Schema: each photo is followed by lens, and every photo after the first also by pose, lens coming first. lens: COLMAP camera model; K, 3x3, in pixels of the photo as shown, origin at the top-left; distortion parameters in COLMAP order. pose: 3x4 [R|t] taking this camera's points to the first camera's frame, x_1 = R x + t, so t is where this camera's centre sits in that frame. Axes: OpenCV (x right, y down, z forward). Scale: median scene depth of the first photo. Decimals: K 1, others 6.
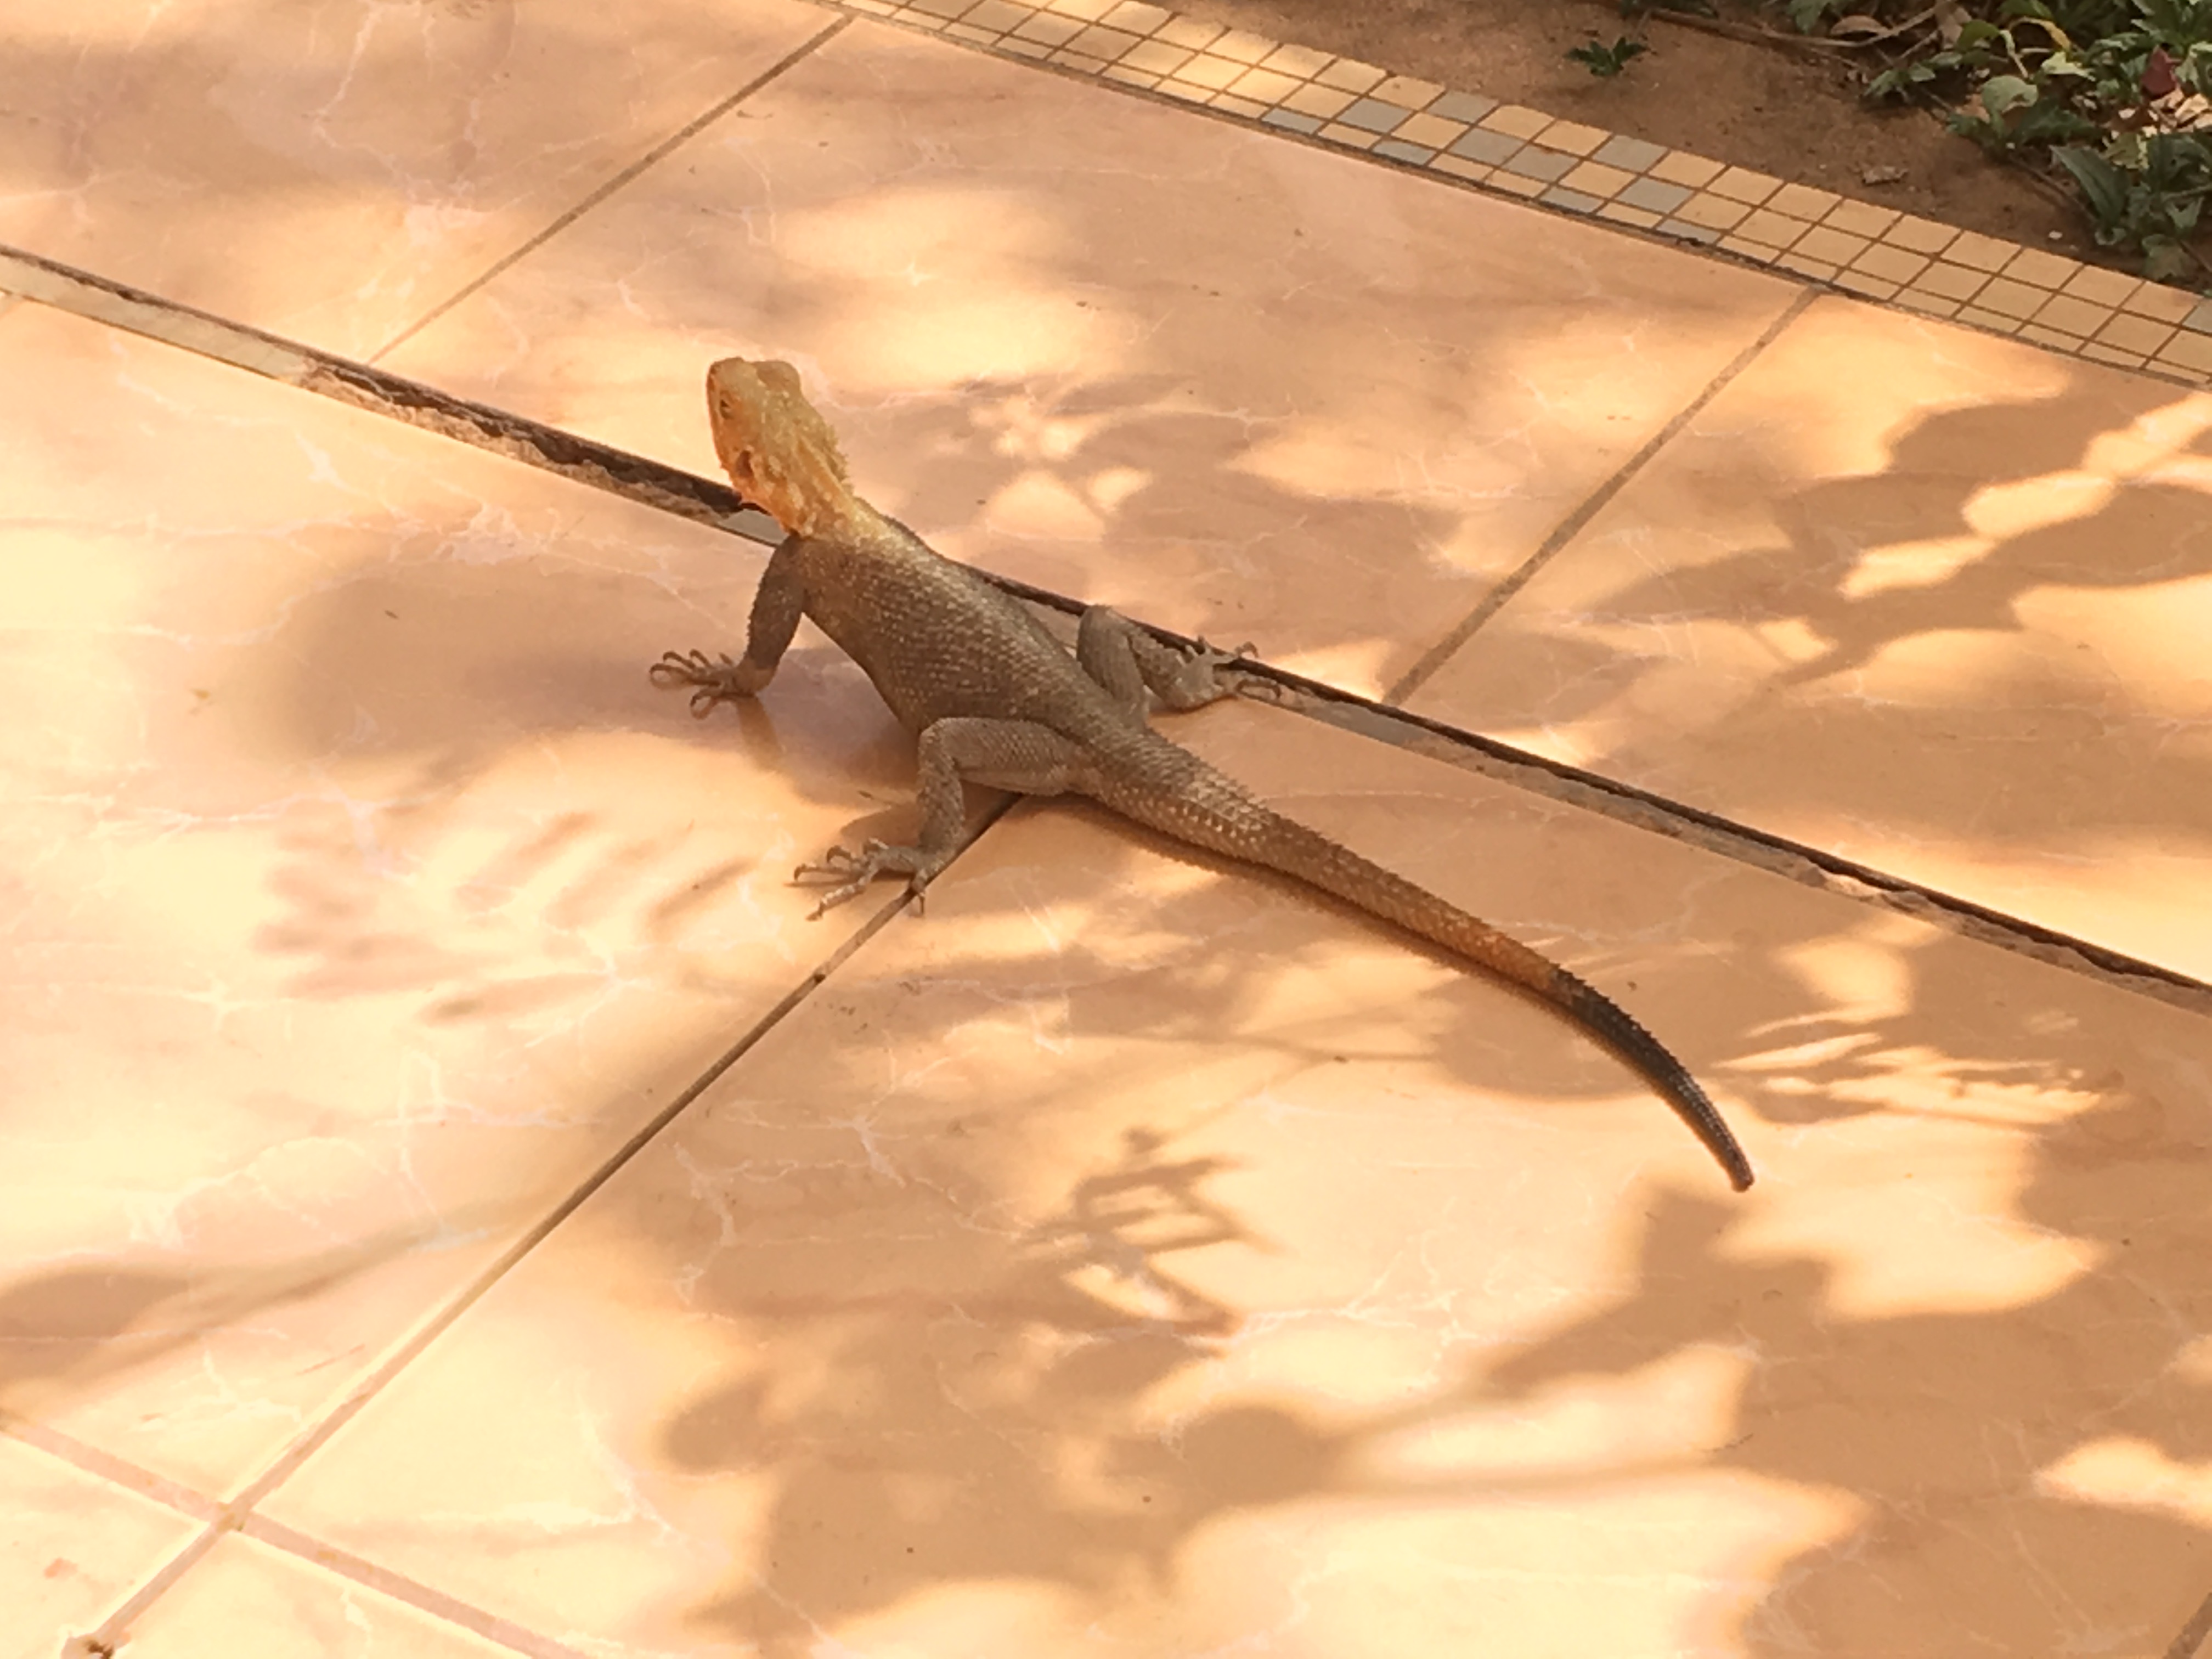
lens RADIAL K [[6251.5, 0, 1094.8], [0, 6251.5, 836.3], [0, 0, 1]] dist [0.058082, 0.000000]
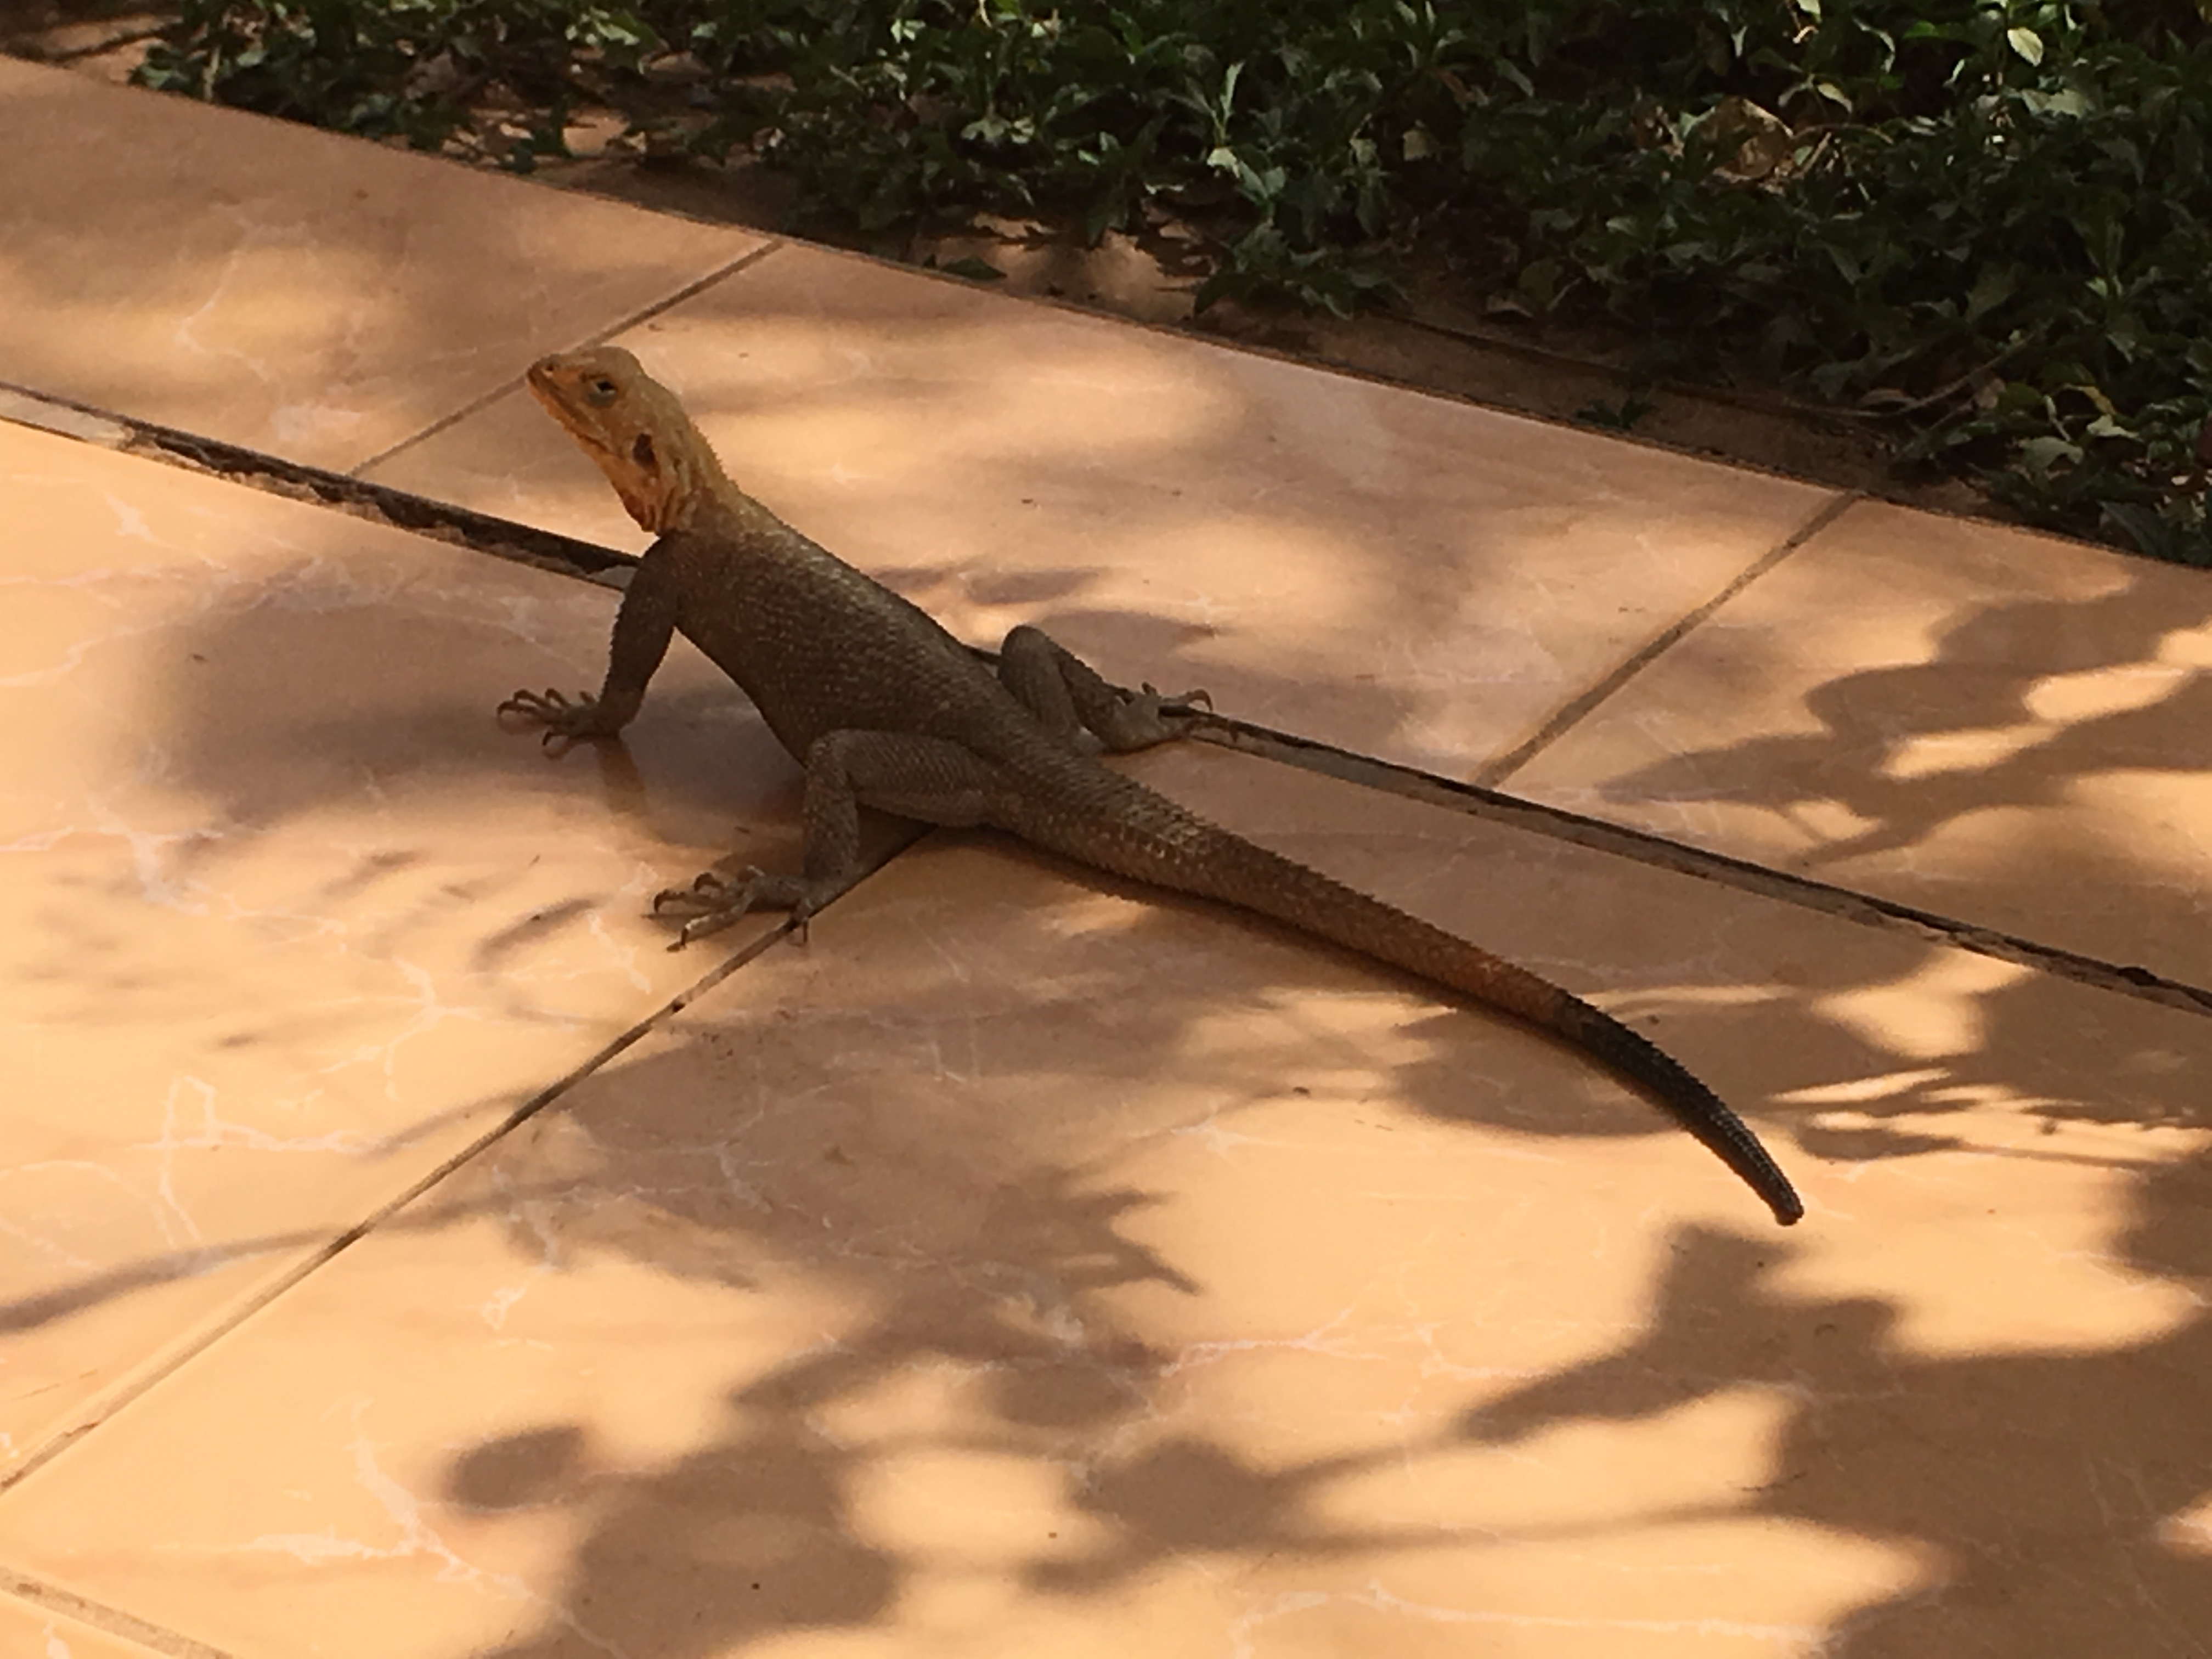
lens RADIAL K [[6251.5, 0, 1111.7], [0, 6251.5, 825.0], [0, 0, 1]] dist [0.058082, 0.000000]
pose [[0.999903, 0.013728, 0.002464, 0.011068], [-0.013237, 0.989701, -0.142538, 0.114139], [-0.004395, 0.142491, 0.989786, 0.167063]]
